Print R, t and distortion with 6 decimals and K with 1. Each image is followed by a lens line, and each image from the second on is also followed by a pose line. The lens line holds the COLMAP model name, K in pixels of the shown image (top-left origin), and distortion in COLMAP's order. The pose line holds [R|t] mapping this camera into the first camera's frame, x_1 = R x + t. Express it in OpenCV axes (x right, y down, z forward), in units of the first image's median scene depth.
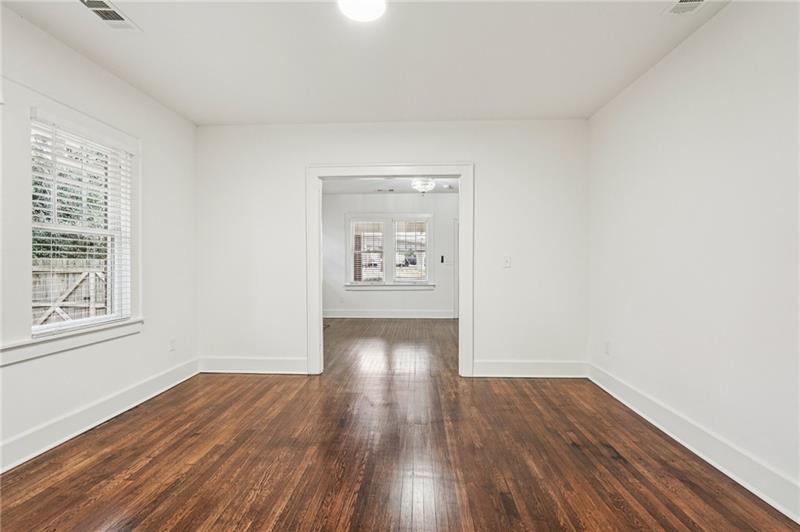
lens RADIAL K [[356.6, 0, 398.7], [0, 356.6, 268.3], [0, 0, 1]] dist [-0.009435, 0.005312]
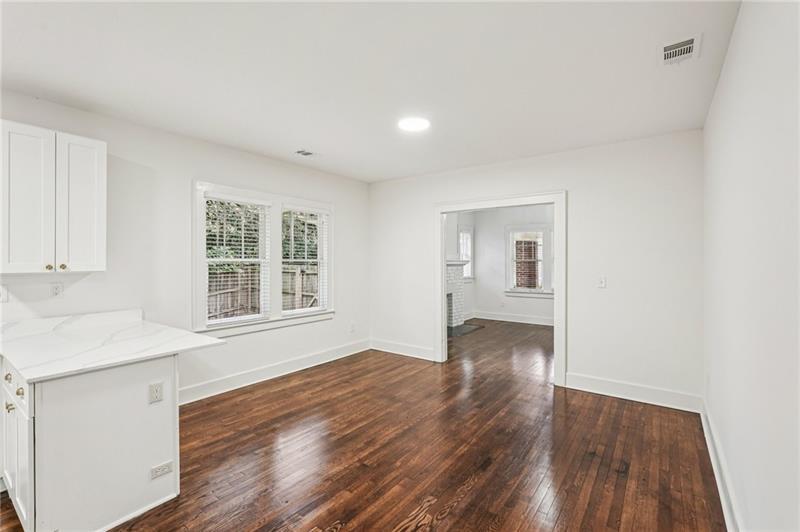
lens RADIAL K [[356.6, 0, 391.7], [0, 356.6, 267.6], [0, 0, 1]] dist [-0.009435, 0.005312]
pose [[0.820240, 0.010180, -0.571929, 0.541730], [-0.006872, 0.999945, 0.007943, -0.089438], [0.571978, -0.002585, 0.820265, -0.261859]]
